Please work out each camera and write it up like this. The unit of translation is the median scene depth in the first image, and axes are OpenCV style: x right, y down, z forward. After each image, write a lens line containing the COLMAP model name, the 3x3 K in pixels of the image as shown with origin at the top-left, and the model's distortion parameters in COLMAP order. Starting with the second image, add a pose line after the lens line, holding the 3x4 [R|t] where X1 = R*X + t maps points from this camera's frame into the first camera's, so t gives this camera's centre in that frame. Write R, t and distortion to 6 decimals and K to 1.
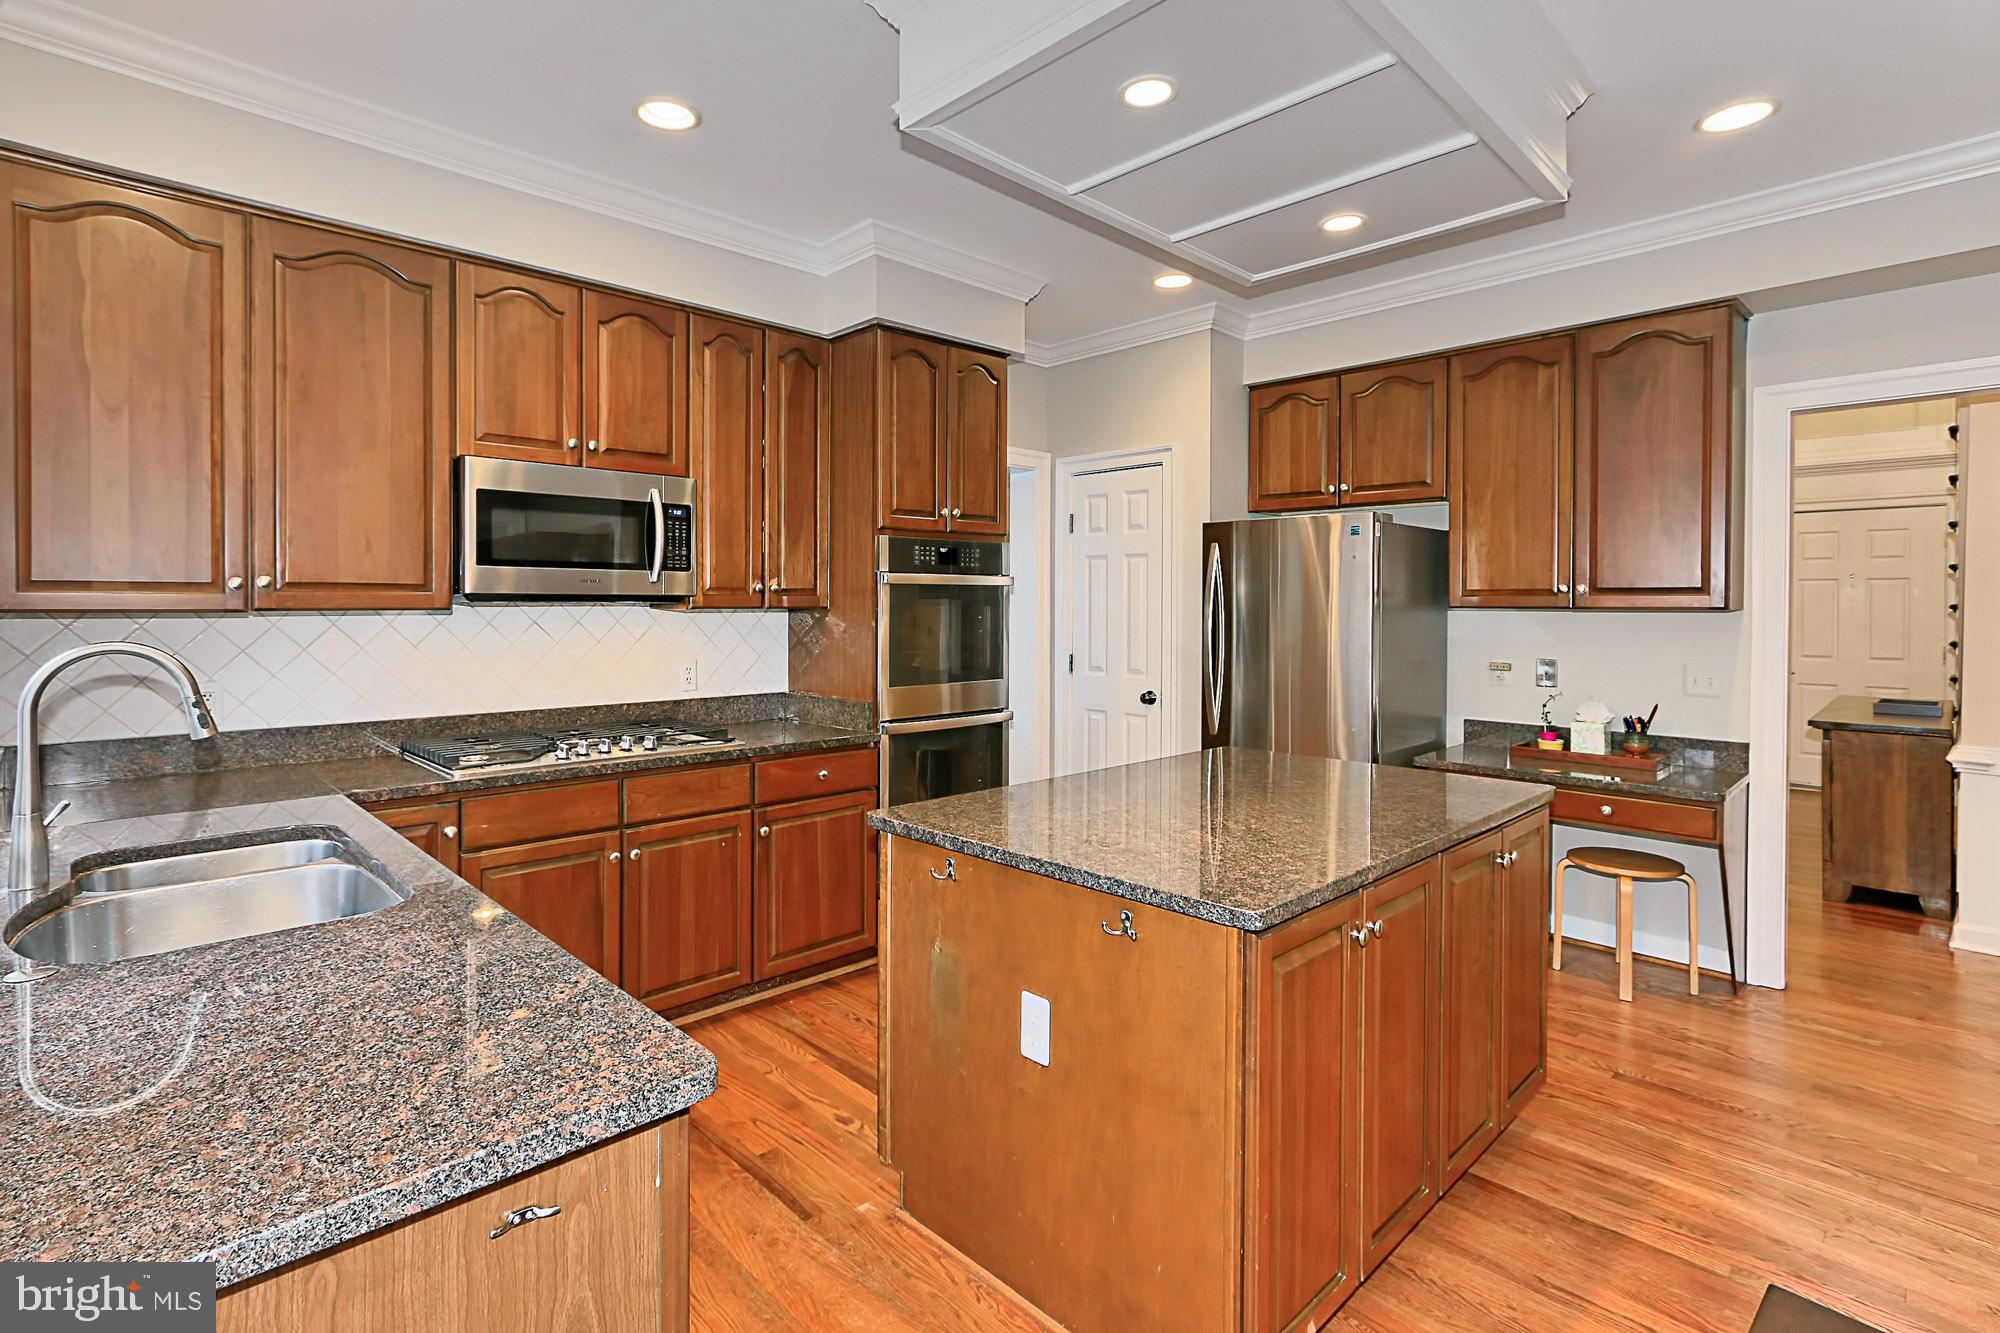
lens RADIAL K [[943.5, 0, 946.5], [0, 943.5, 610.1], [0, 0, 1]] dist [-0.000754, 0.000118]
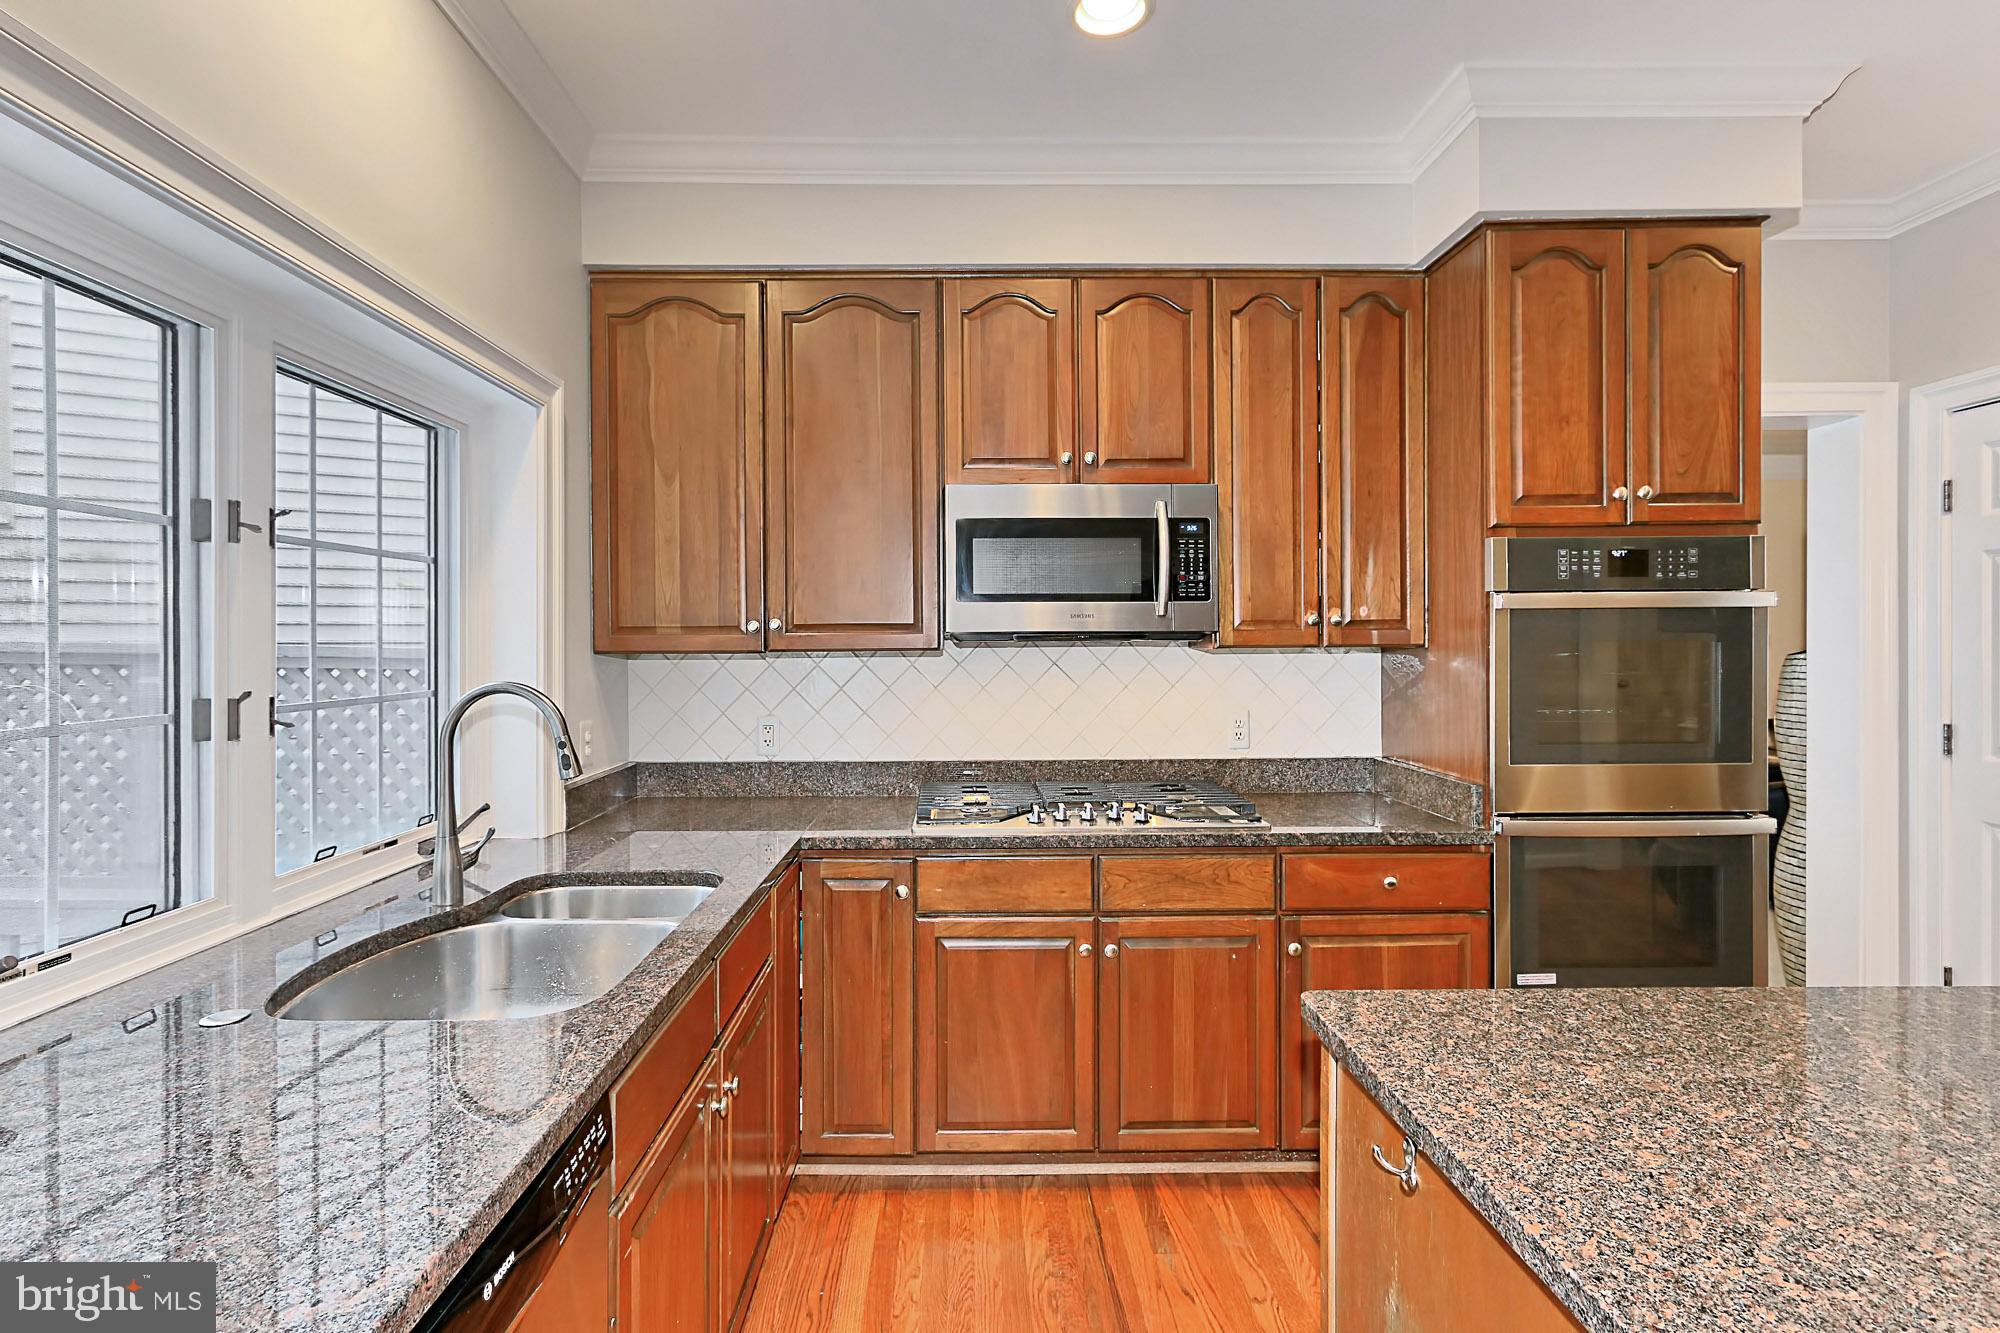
lens RADIAL K [[943.5, 0, 969.9], [0, 943.5, 649.0], [0, 0, 1]] dist [-0.000754, 0.000118]
pose [[0.745721, -0.003379, -0.666249, 0.108537], [0.003786, 0.999992, -0.000834, -0.000758], [0.666247, -0.001900, 0.745728, 0.275439]]
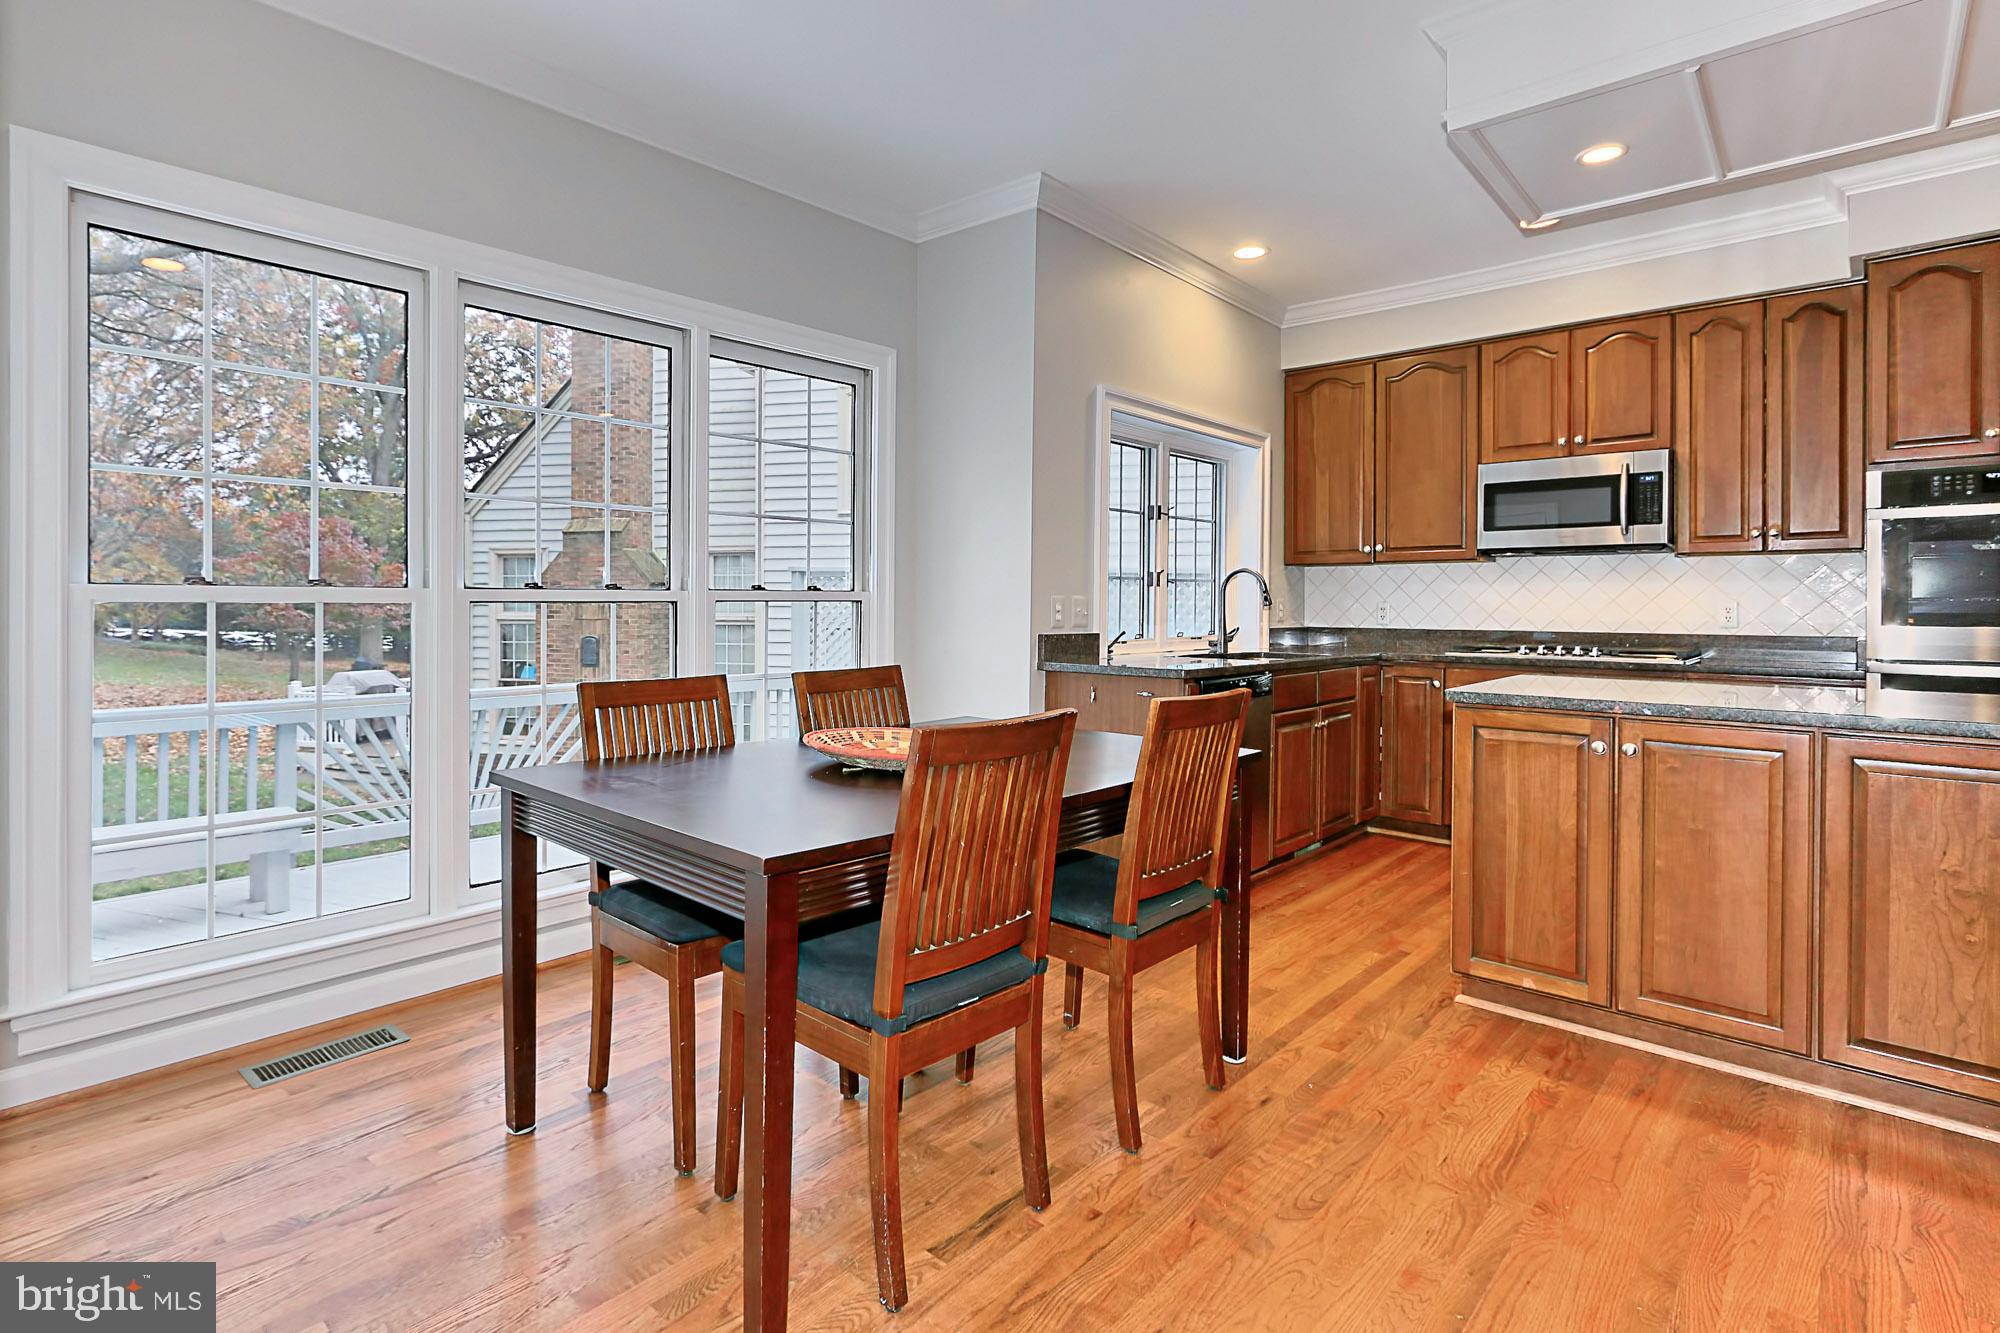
lens RADIAL K [[943.5, 0, 971.1], [0, 943.5, 602.8], [0, 0, 1]] dist [-0.000754, 0.000118]
pose [[0.104961, 0.001123, -0.994476, 0.879891], [-0.008653, 0.999963, 0.000216, 0.070756], [0.994439, 0.008583, 0.104967, -0.038712]]
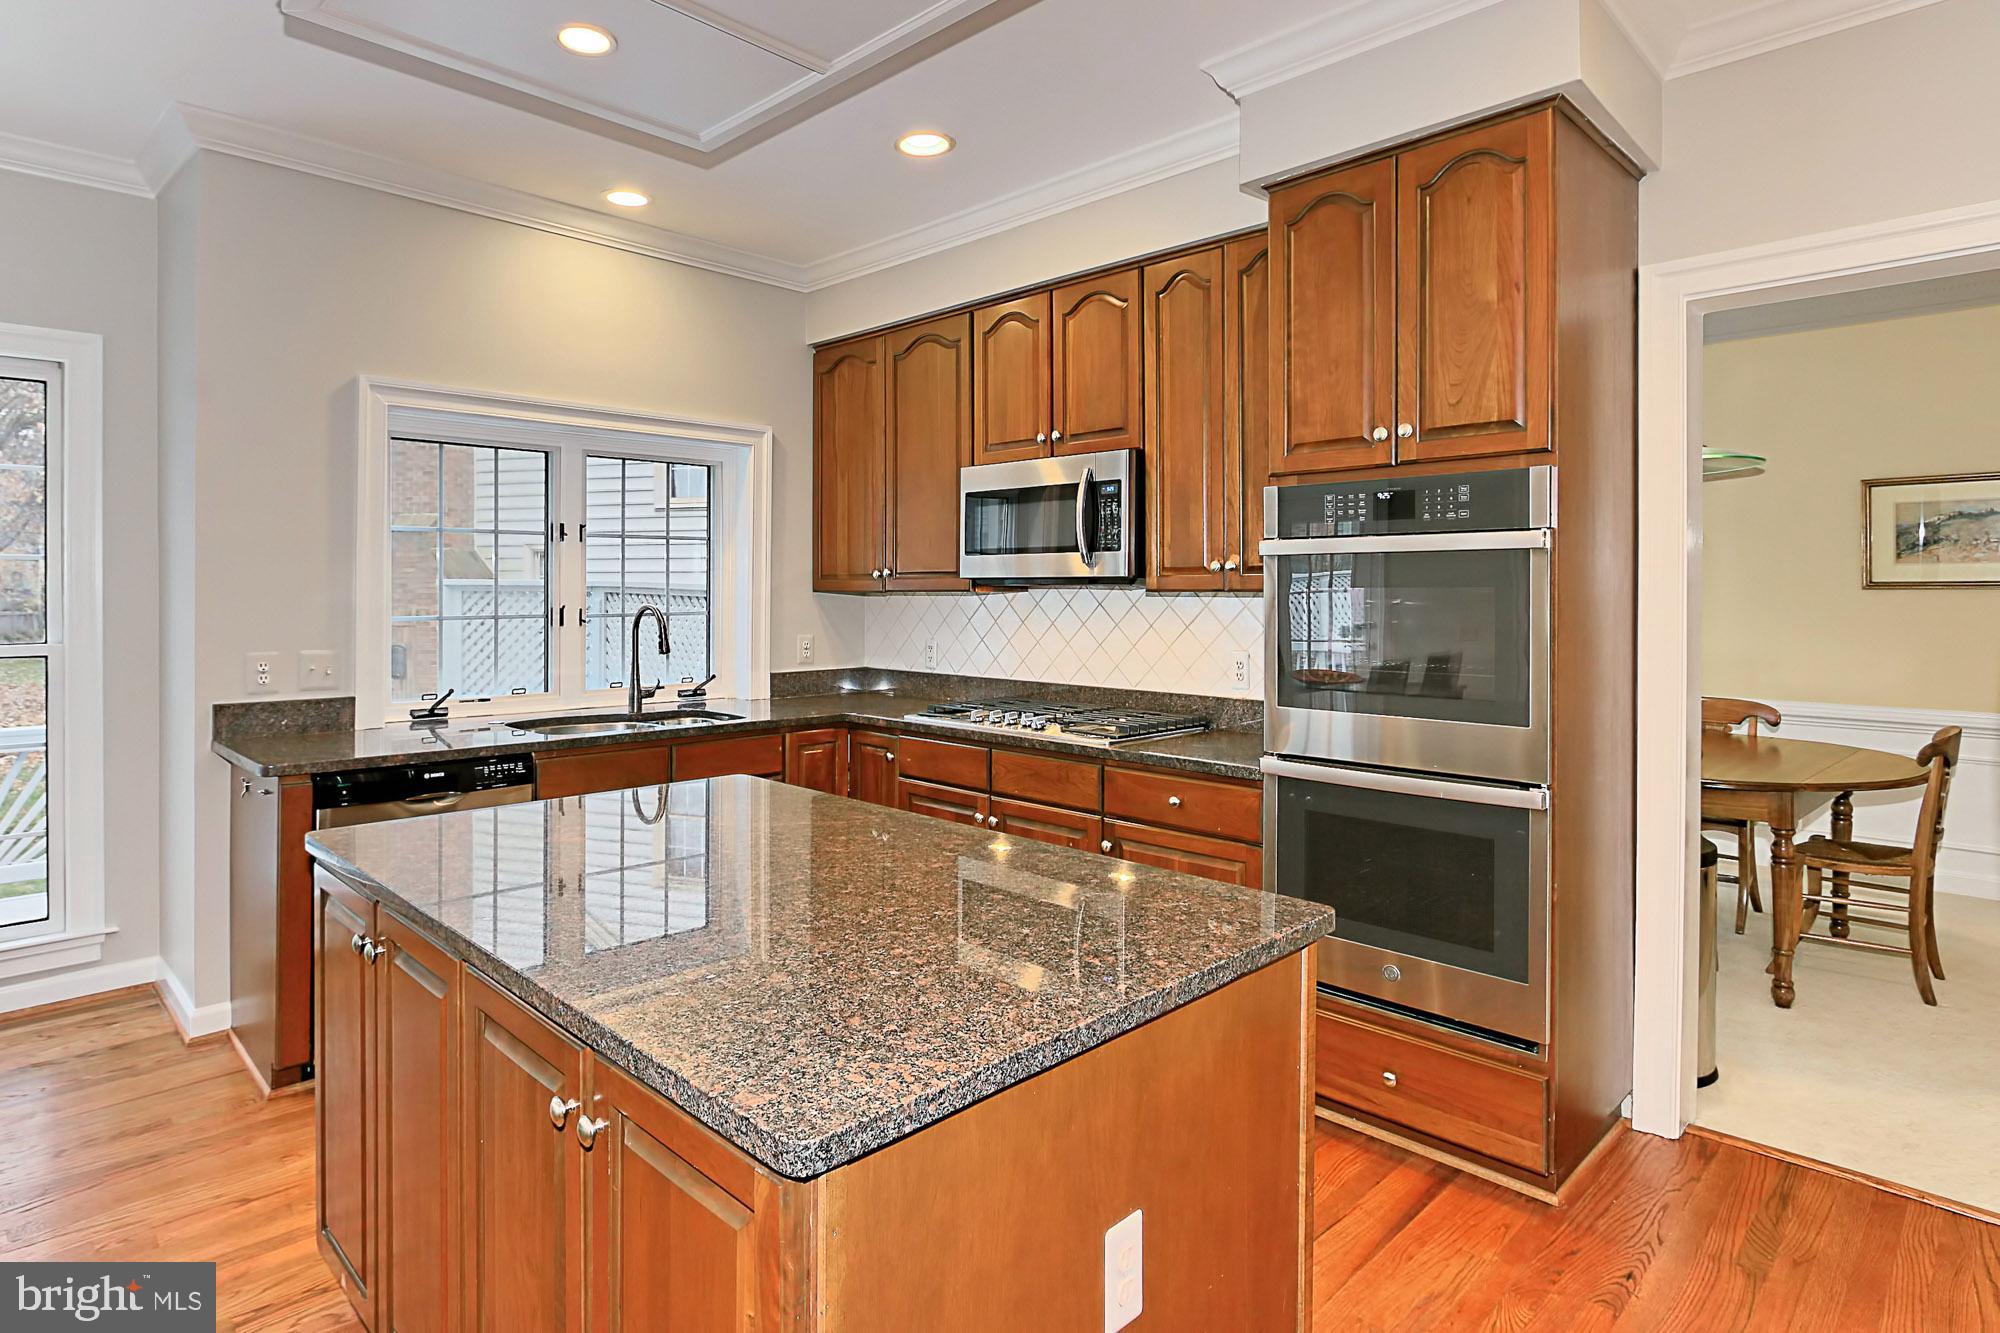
lens RADIAL K [[1061.0, 0, 928.4], [0, 1061.0, 590.5], [0, 0, 1]] dist [-0.004311, 0.000033]
pose [[0.032467, -0.002718, -0.999469, 0.765366], [-0.008483, 0.999960, -0.002995, 0.002313], [0.999437, 0.008576, 0.032443, 0.784957]]
